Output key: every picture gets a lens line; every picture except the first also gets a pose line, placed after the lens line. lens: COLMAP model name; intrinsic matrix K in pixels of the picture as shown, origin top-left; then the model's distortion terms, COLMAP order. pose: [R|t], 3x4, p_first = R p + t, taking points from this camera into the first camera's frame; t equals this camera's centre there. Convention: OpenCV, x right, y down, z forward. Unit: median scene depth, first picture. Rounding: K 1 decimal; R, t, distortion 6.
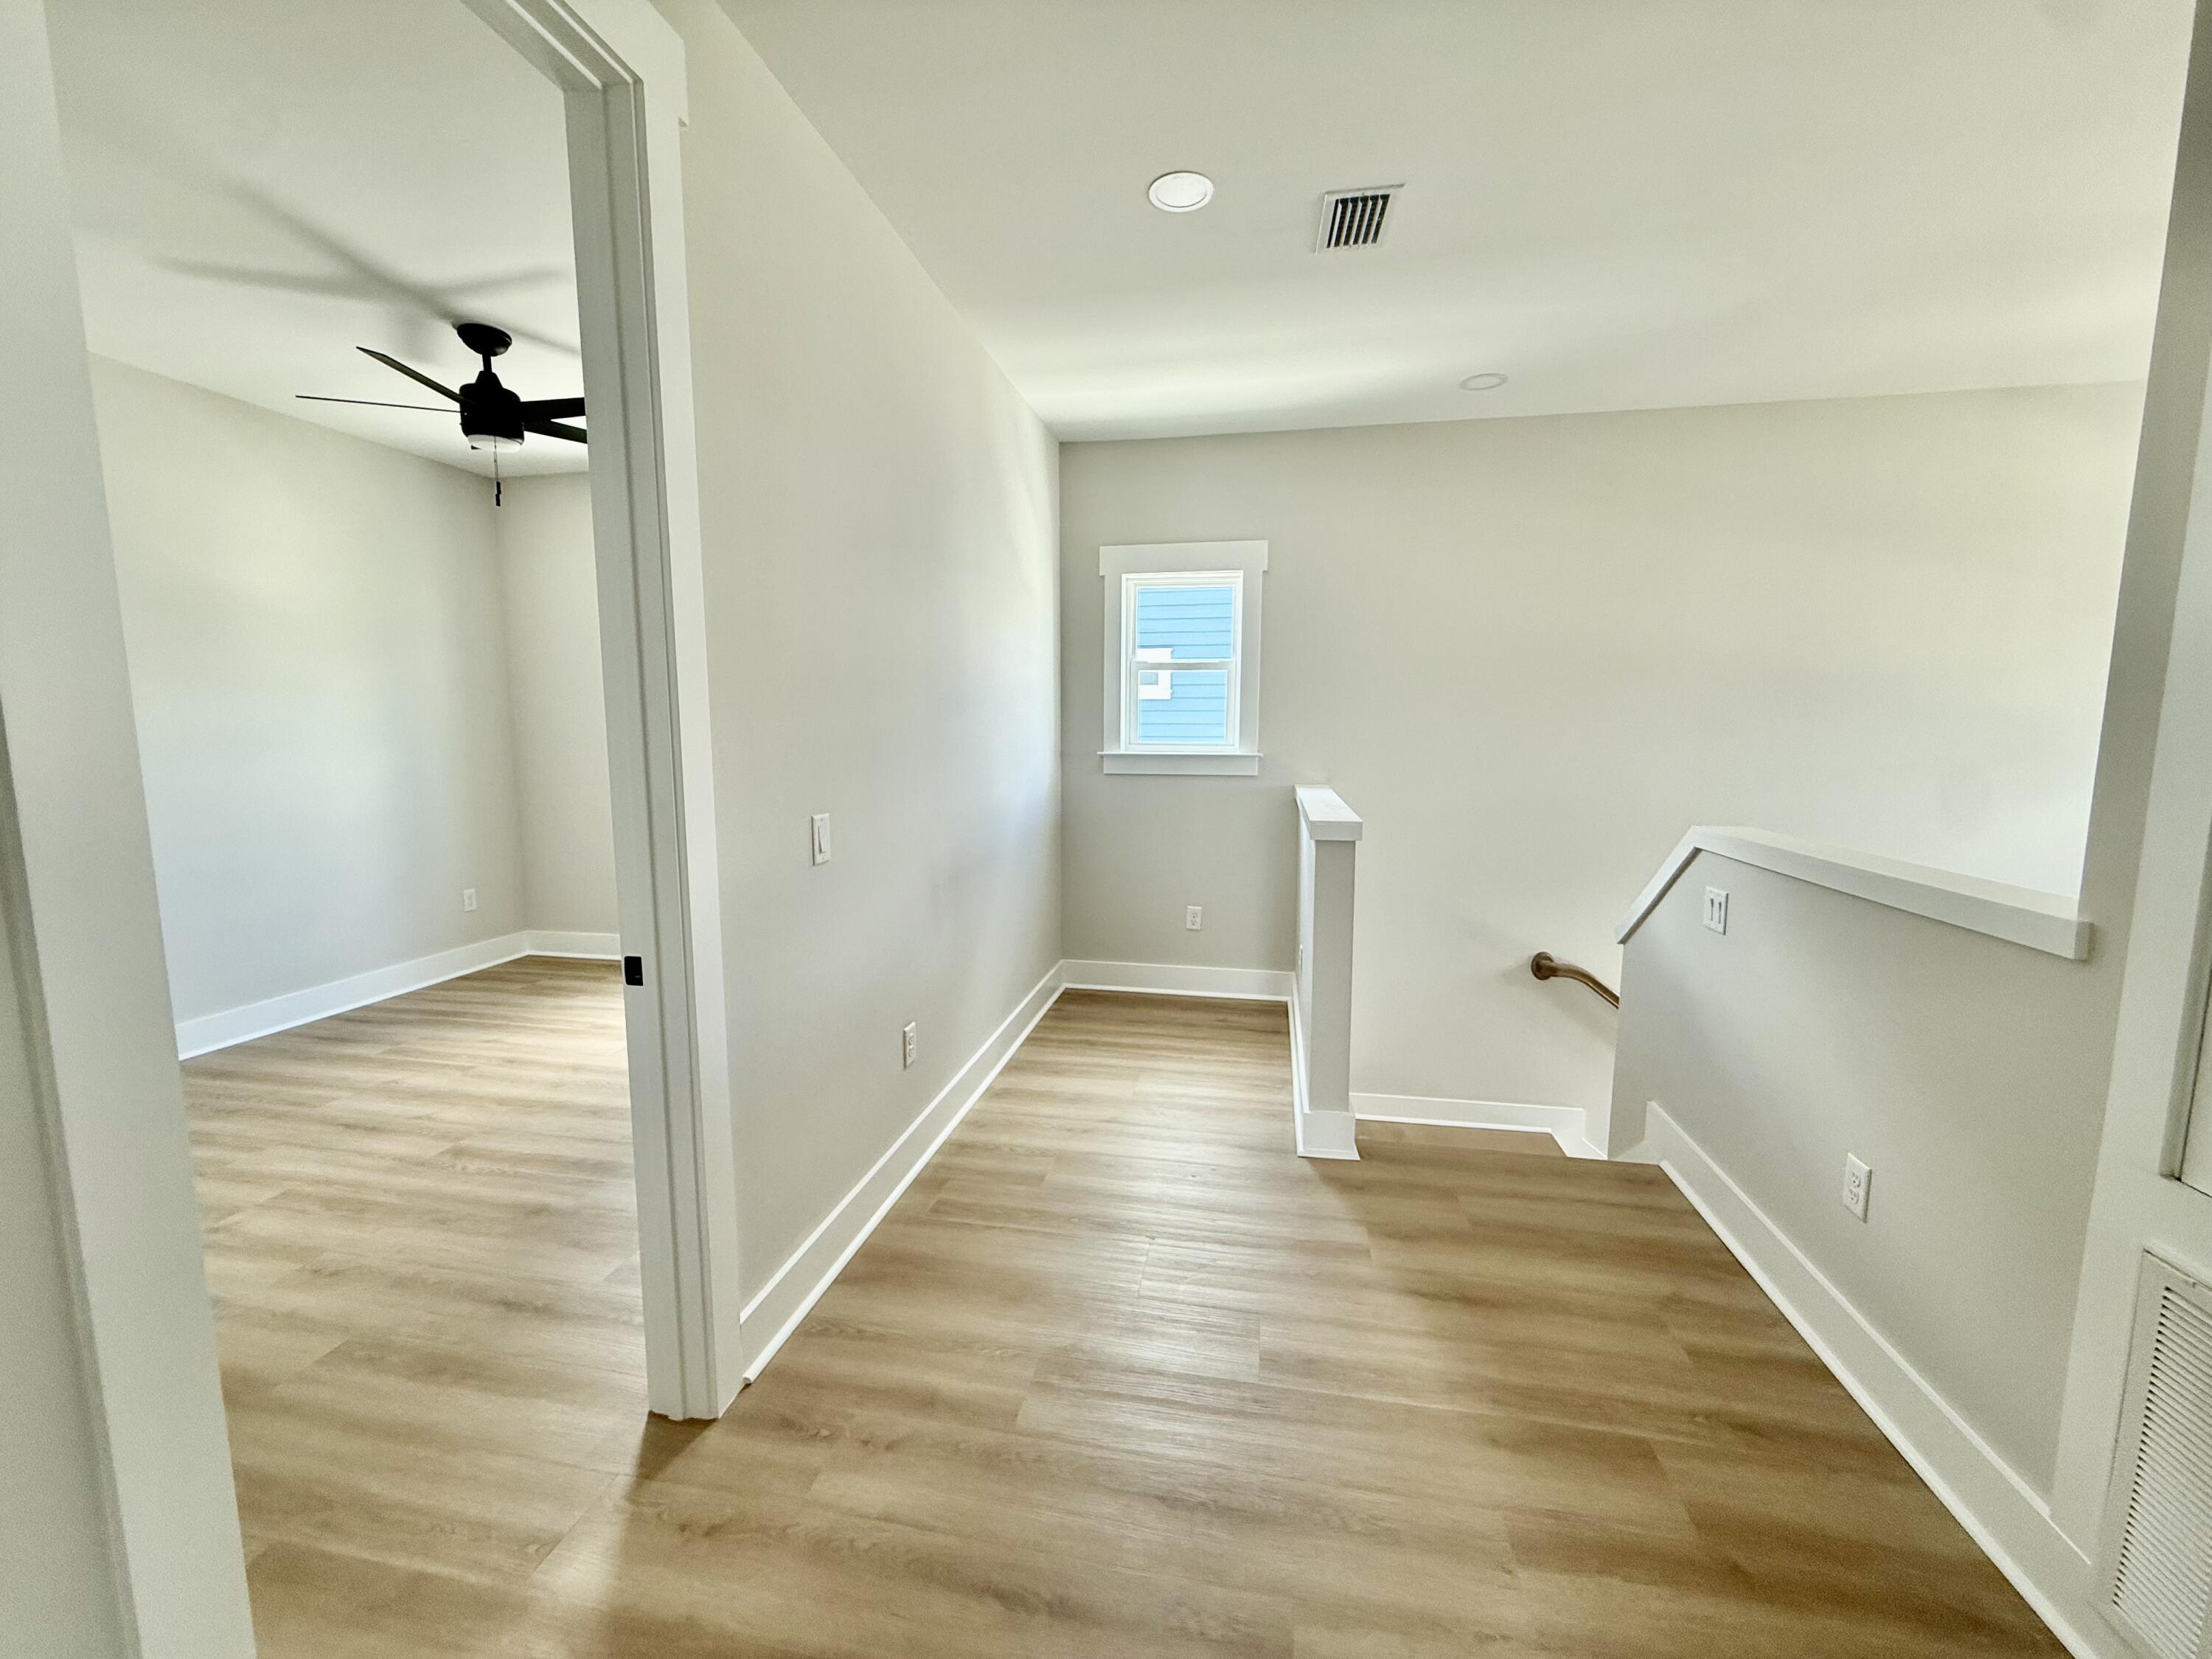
lens RADIAL K [[884.3, 0, 1104.3], [0, 884.3, 831.7], [0, 0, 1]] dist [-0.000218, -0.000139]
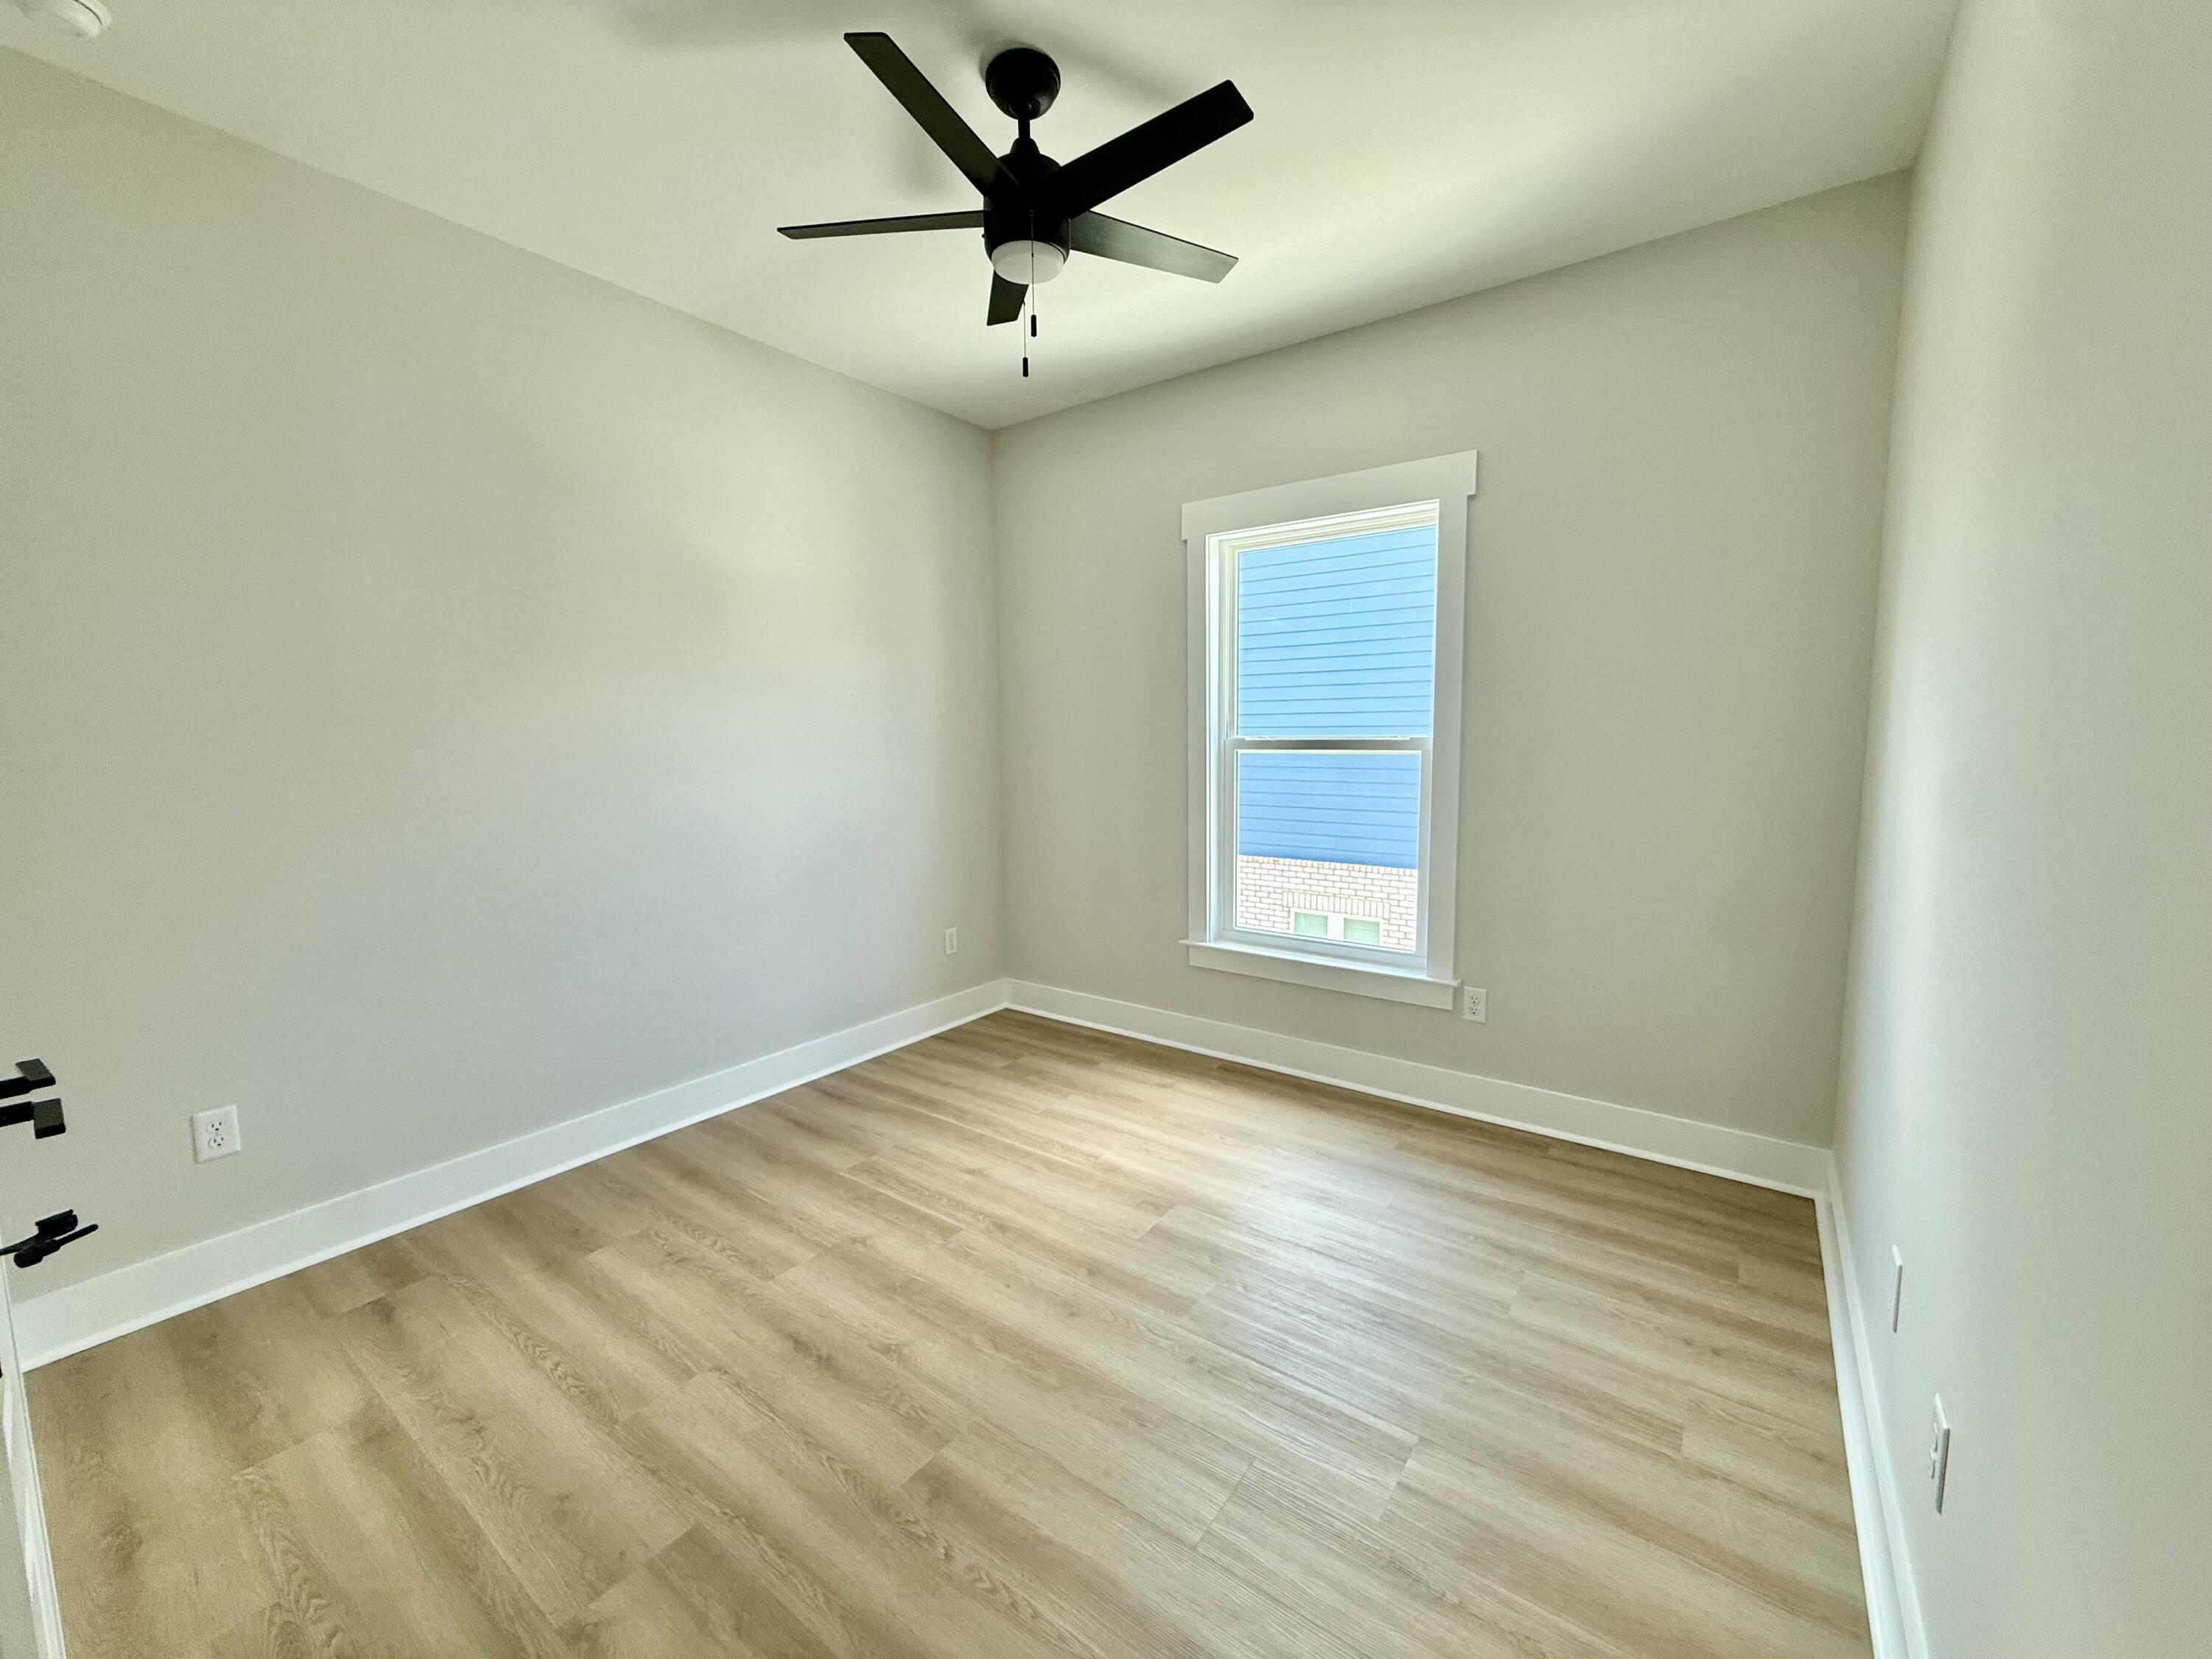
lens RADIAL K [[884.3, 0, 1107.8], [0, 884.3, 834.1], [0, 0, 1]] dist [-0.000218, -0.000139]
pose [[0.905248, 0.029563, -0.423853, -0.328607], [-0.036221, 0.999314, -0.007660, -0.039487], [0.423336, 0.022287, 0.905699, 0.426178]]
